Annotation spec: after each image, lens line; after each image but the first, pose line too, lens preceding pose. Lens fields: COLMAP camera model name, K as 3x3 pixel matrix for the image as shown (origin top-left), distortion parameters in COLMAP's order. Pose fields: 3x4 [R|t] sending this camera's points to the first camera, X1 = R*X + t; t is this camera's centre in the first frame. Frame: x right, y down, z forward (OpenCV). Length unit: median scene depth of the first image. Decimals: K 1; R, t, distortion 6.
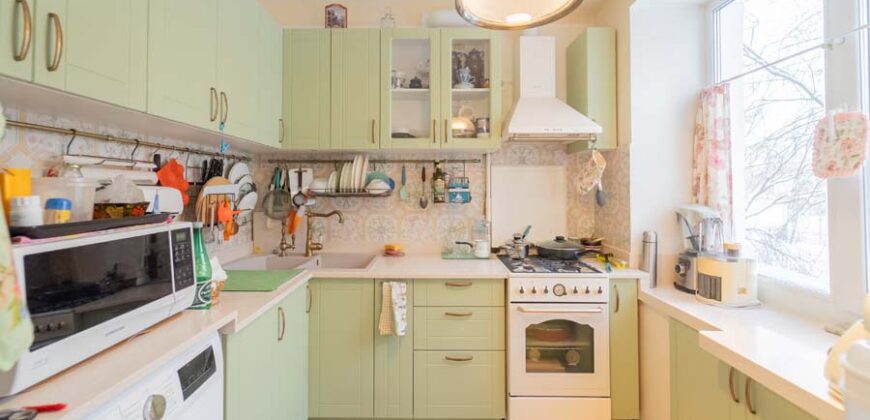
lens RADIAL K [[352.3, 0, 438.5], [0, 352.3, 182.3], [0, 0, 1]] dist [0.003976, -0.002439]
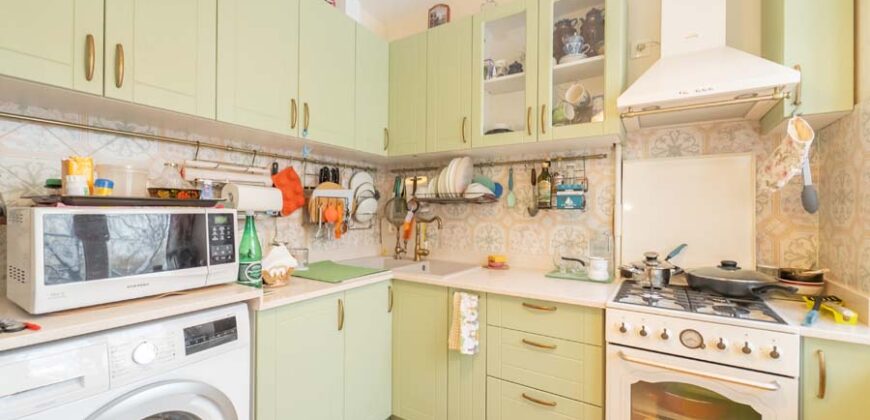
lens RADIAL K [[352.3, 0, 451.8], [0, 352.3, 211.5], [0, 0, 1]] dist [0.003976, -0.002439]
pose [[0.850209, 0.003251, -0.526435, 0.295255], [0.003998, 0.999912, 0.012631, 0.061883], [0.526430, -0.012843, 0.850122, 0.219622]]
